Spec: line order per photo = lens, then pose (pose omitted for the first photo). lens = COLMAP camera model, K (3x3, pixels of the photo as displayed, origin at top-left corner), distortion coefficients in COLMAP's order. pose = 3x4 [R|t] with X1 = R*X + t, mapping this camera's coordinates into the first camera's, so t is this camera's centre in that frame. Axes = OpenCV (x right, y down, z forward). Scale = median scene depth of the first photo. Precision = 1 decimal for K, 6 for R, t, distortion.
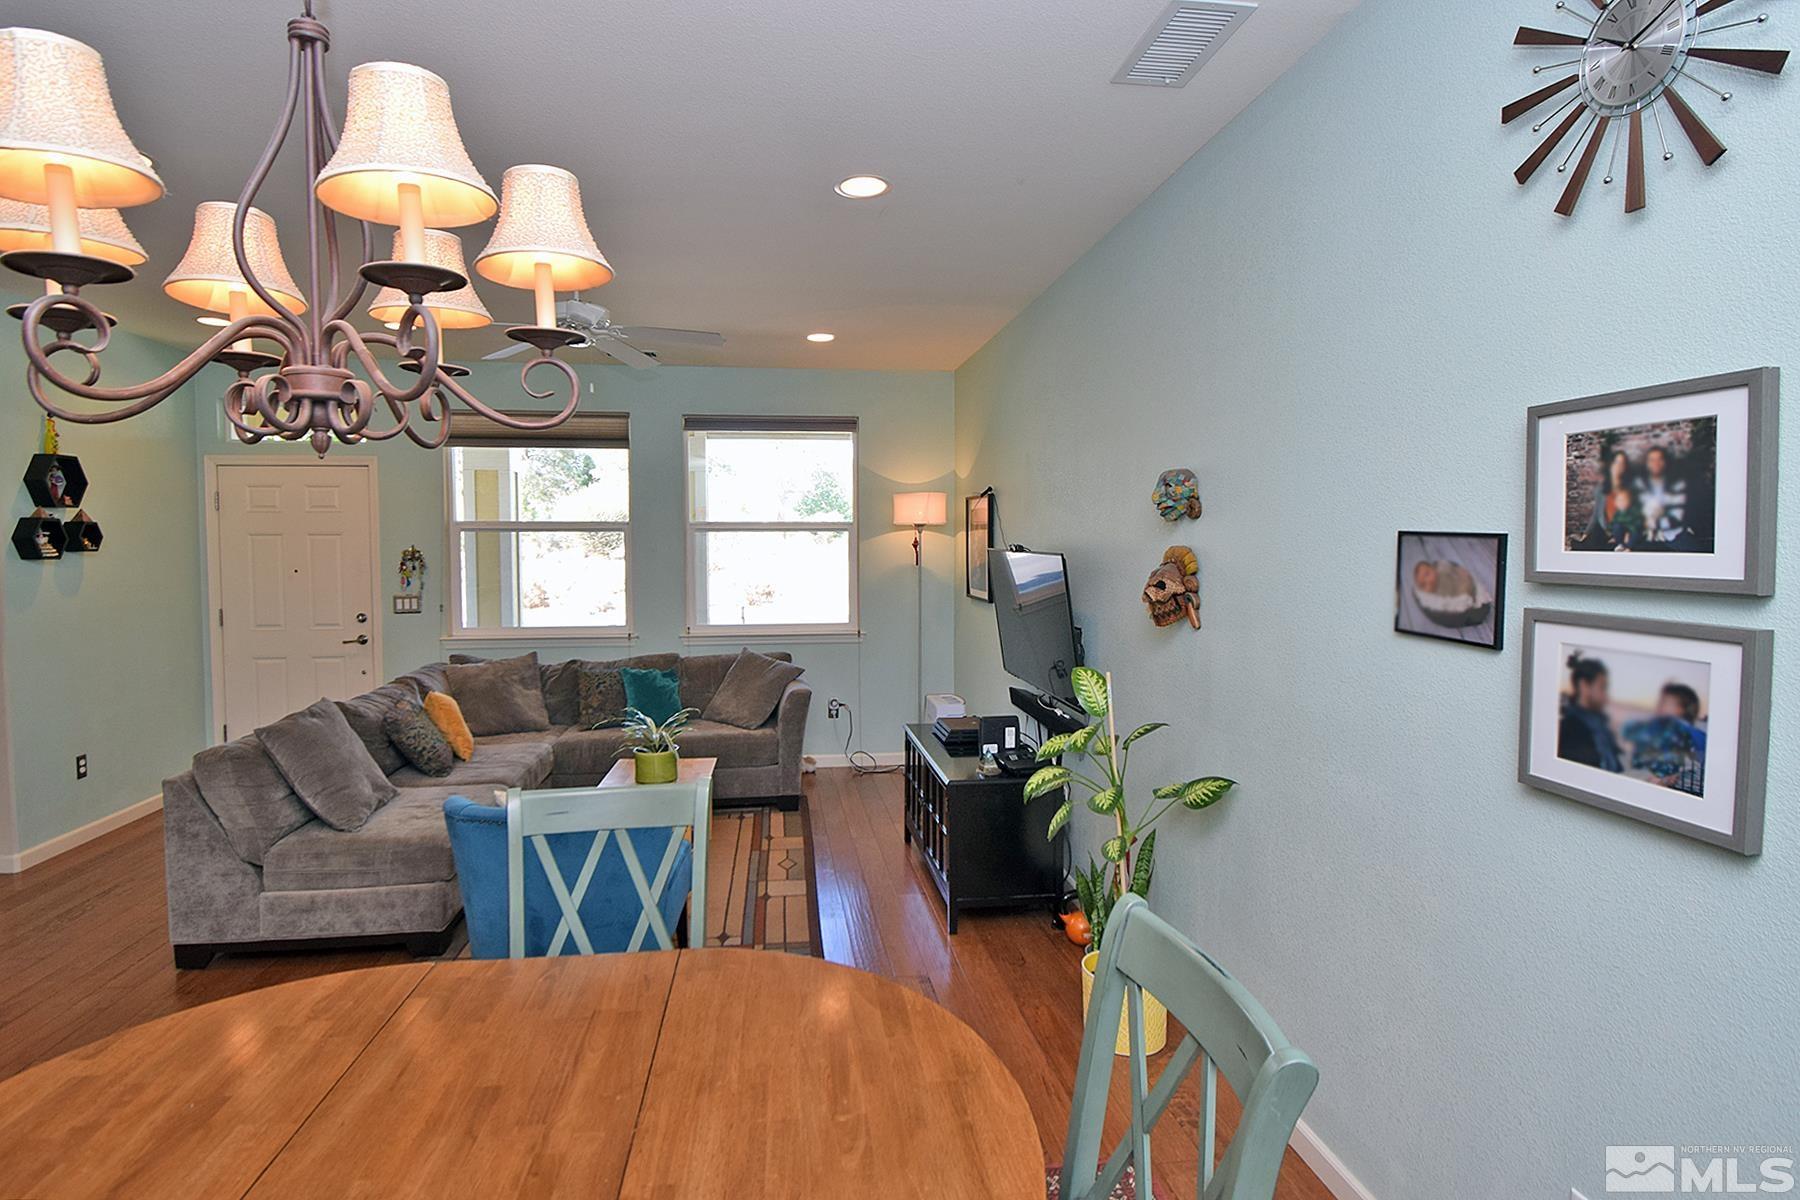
lens RADIAL K [[900.5, 0, 893.5], [0, 900.5, 572.6], [0, 0, 1]] dist [0.007873, 0.000059]
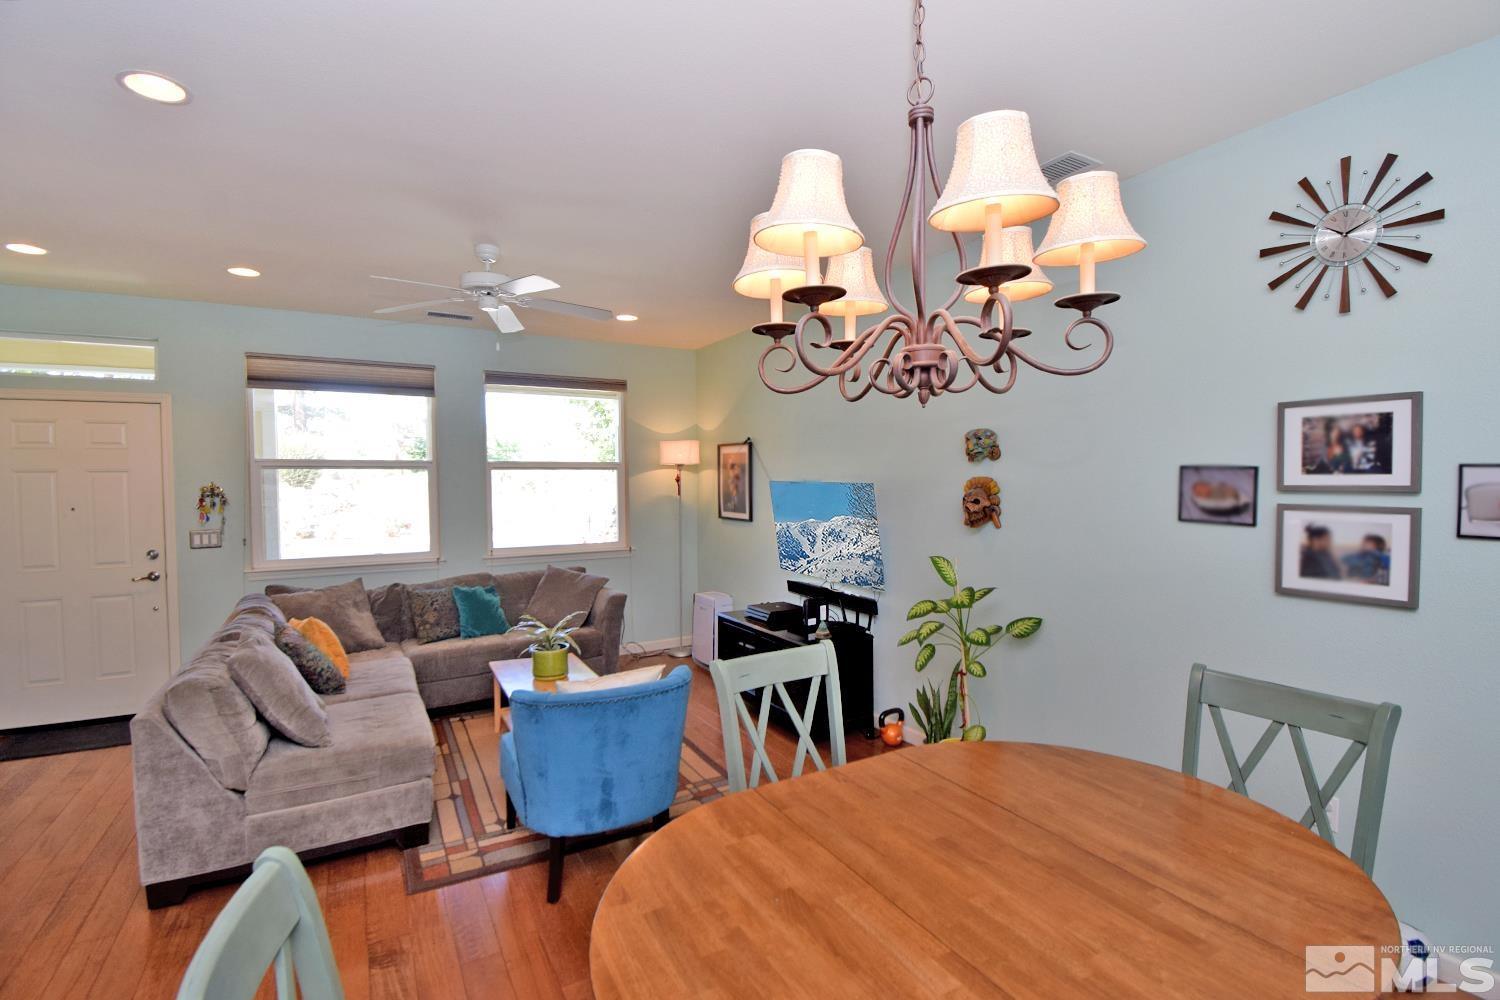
lens RADIAL K [[702.8, 0, 750.0], [0, 702.8, 500.0], [0, 0, 1]] dist [0.001236, 0.000528]
pose [[0.912796, -0.015433, 0.408124, -0.776095], [0.018701, 0.999817, -0.004019, 0.012428], [-0.407987, 0.011301, 0.912918, 0.051796]]
